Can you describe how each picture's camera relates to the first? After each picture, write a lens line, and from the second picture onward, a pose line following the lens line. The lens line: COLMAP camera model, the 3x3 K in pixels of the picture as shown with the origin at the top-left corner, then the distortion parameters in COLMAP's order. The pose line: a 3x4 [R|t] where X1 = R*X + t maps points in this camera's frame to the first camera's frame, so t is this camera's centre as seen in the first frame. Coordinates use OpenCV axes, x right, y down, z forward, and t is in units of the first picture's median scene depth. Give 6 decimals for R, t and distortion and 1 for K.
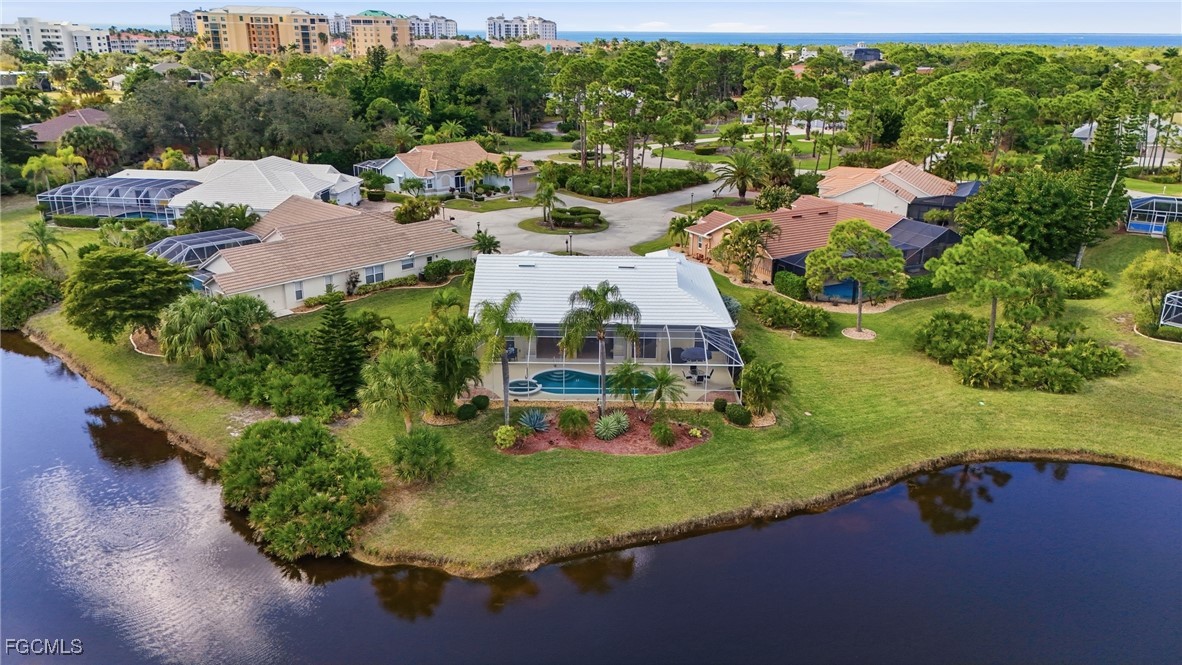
lens RADIAL K [[856.3, 0, 591.0], [0, 856.3, 332.5], [0, 0, 1]] dist [0.006240, -0.002317]
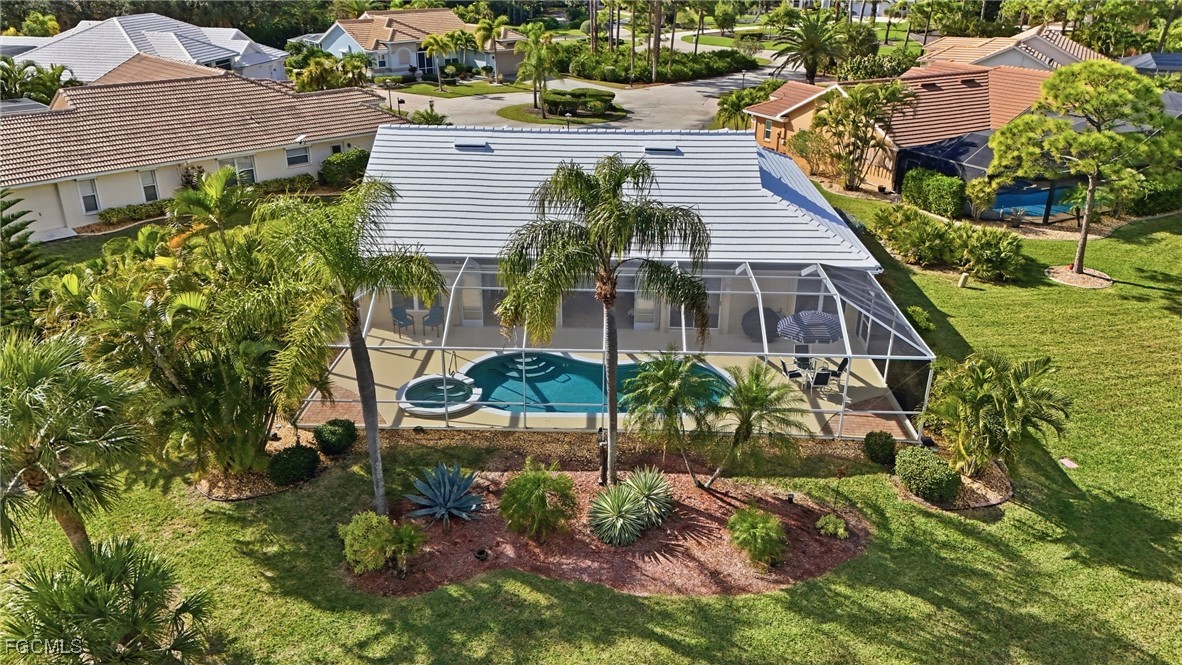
lens RADIAL K [[856.3, 0, 591.0], [0, 856.3, 332.5], [0, 0, 1]] dist [0.006240, -0.002317]
pose [[0.999793, 0.007516, -0.018892, 0.006280], [-0.005932, 0.996567, 0.082581, -0.004875], [0.019448, -0.082452, 0.996405, 0.297146]]
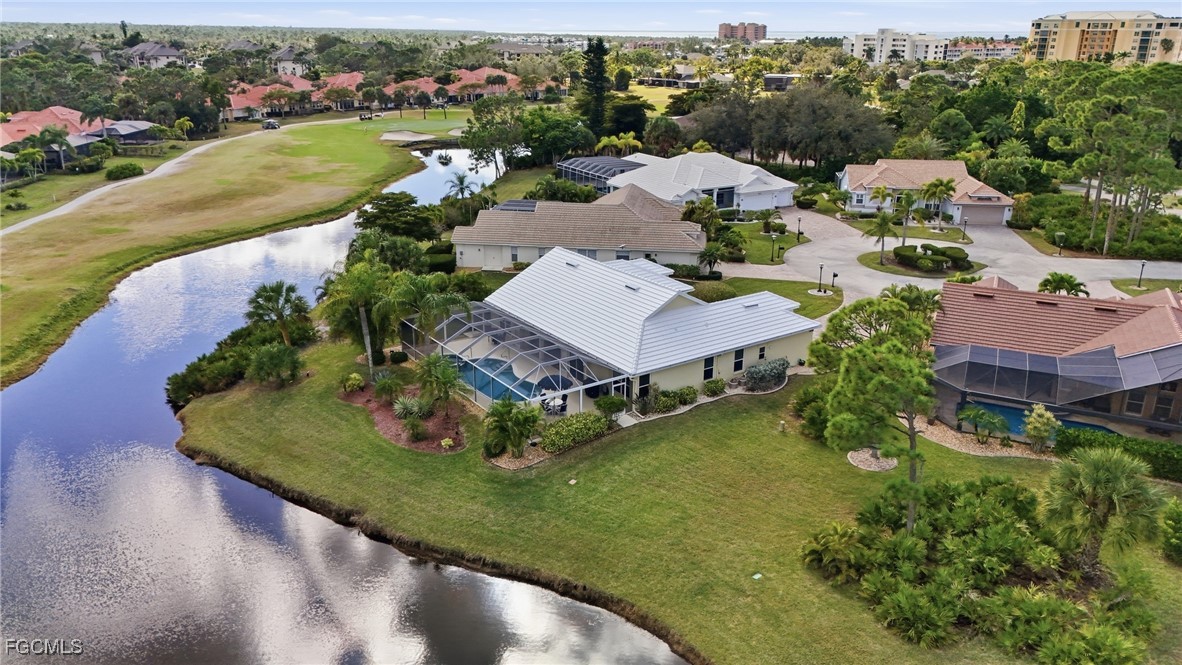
lens RADIAL K [[856.3, 0, 591.0], [0, 856.3, 332.5], [0, 0, 1]] dist [0.006240, -0.002317]
pose [[0.569423, 0.257914, -0.780536, 0.469522], [-0.265475, 0.956326, 0.122329, -0.082885], [0.777997, 0.137556, 0.613024, 0.262921]]
